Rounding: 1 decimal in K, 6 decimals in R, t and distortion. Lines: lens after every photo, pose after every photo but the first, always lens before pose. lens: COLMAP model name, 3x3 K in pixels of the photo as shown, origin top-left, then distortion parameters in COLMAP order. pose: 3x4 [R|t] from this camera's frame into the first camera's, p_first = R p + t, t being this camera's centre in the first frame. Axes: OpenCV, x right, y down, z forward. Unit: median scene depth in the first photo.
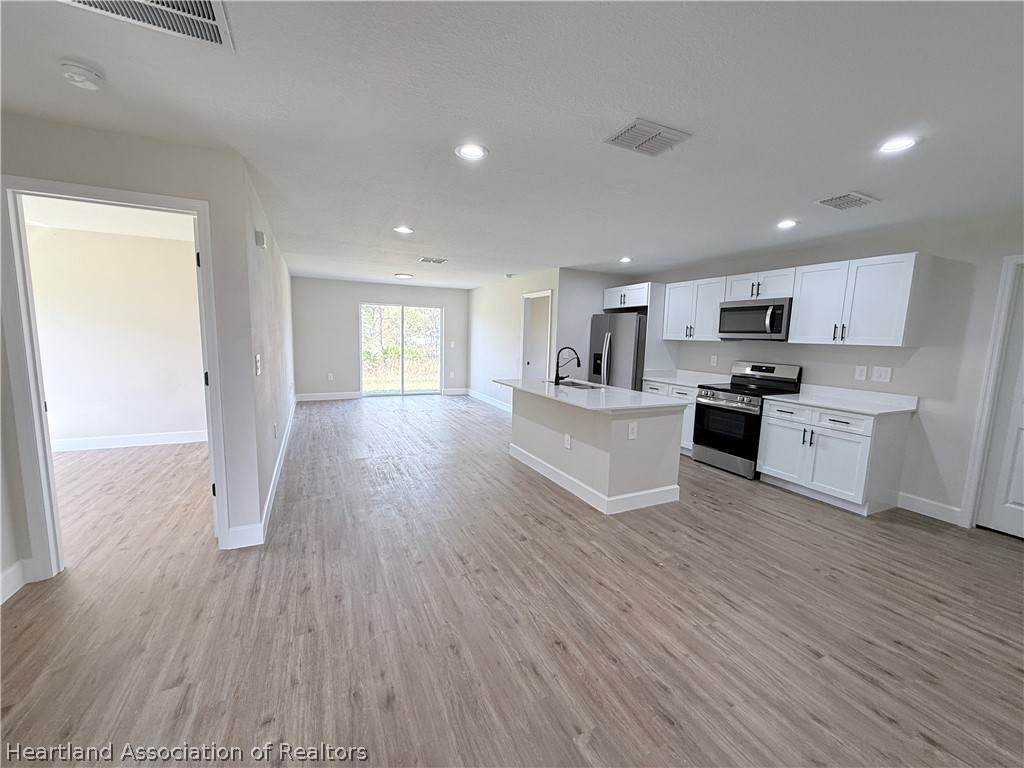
lens RADIAL K [[409.9, 0, 512.4], [0, 409.9, 385.7], [0, 0, 1]] dist [0.001735, 0.000271]
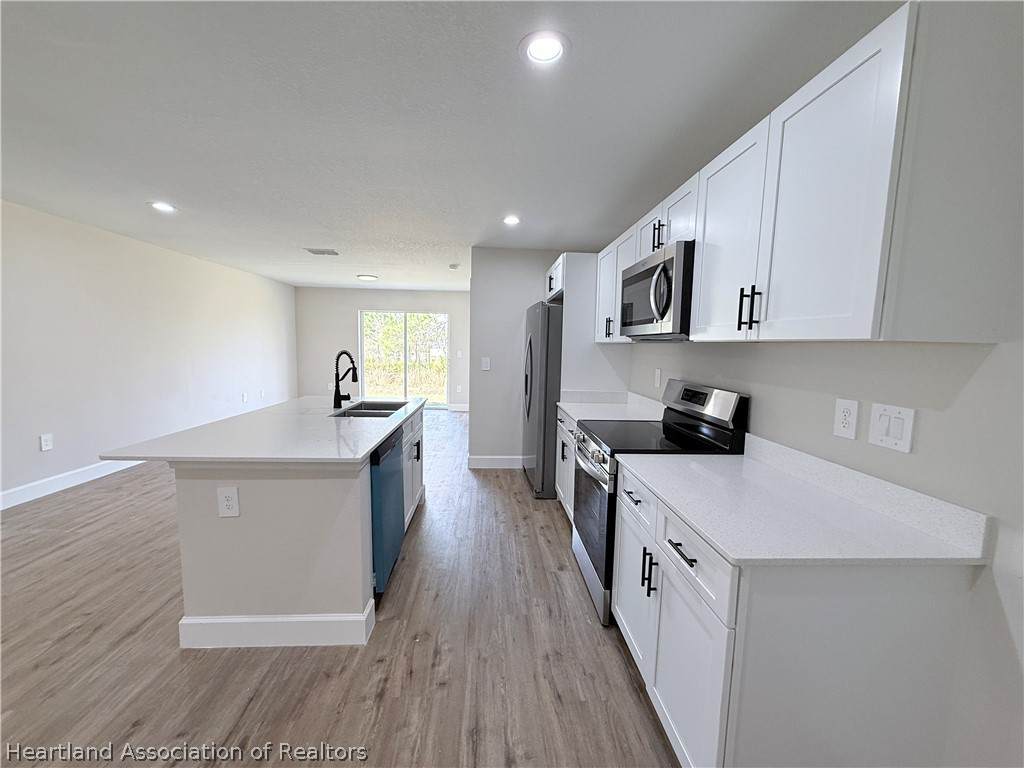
lens RADIAL K [[409.9, 0, 510.9], [0, 409.9, 384.2], [0, 0, 1]] dist [0.001735, 0.000271]
pose [[0.920948, 0.030135, -0.388519, 0.638651], [-0.044420, 0.998625, -0.027838, -0.034017], [0.387146, 0.042895, 0.921020, 0.488667]]
